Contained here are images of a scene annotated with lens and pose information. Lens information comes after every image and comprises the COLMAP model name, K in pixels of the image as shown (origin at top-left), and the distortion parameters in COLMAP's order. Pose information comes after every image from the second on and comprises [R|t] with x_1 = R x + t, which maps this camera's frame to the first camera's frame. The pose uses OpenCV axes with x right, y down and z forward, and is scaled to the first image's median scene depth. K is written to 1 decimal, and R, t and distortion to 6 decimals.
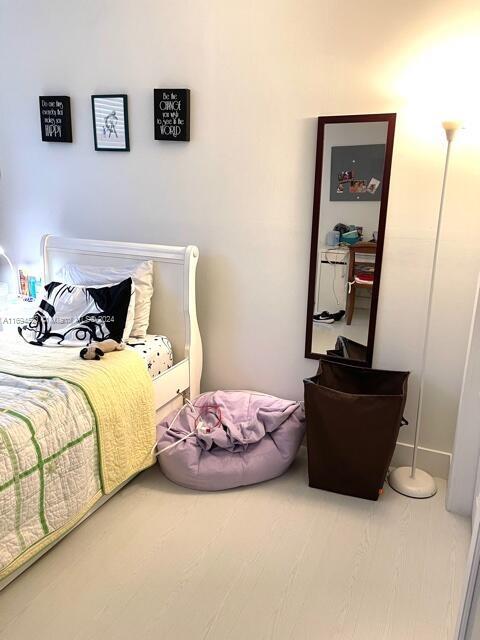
lens RADIAL K [[481.1, 0, 242.9], [0, 481.1, 321.9], [0, 0, 1]] dist [0.080932, -0.107181]
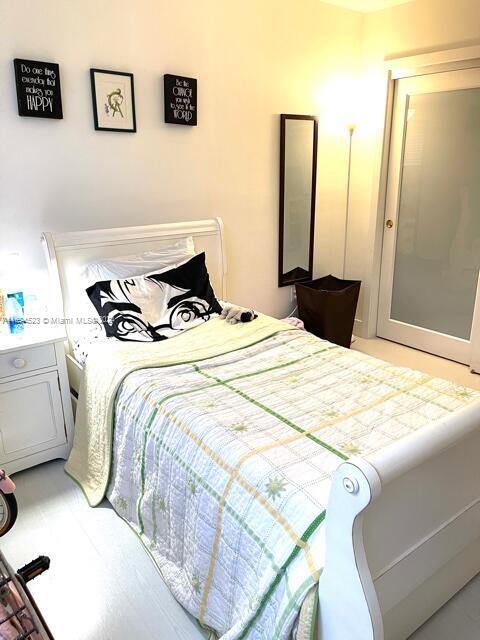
lens RADIAL K [[481.1, 0, 242.9], [0, 481.1, 321.9], [0, 0, 1]] dist [0.080932, -0.107181]
pose [[0.484308, -0.291628, 0.824863, -1.089140], [0.263821, 0.947604, 0.180123, -0.111095], [-0.834173, 0.130381, 0.535870, 0.351891]]
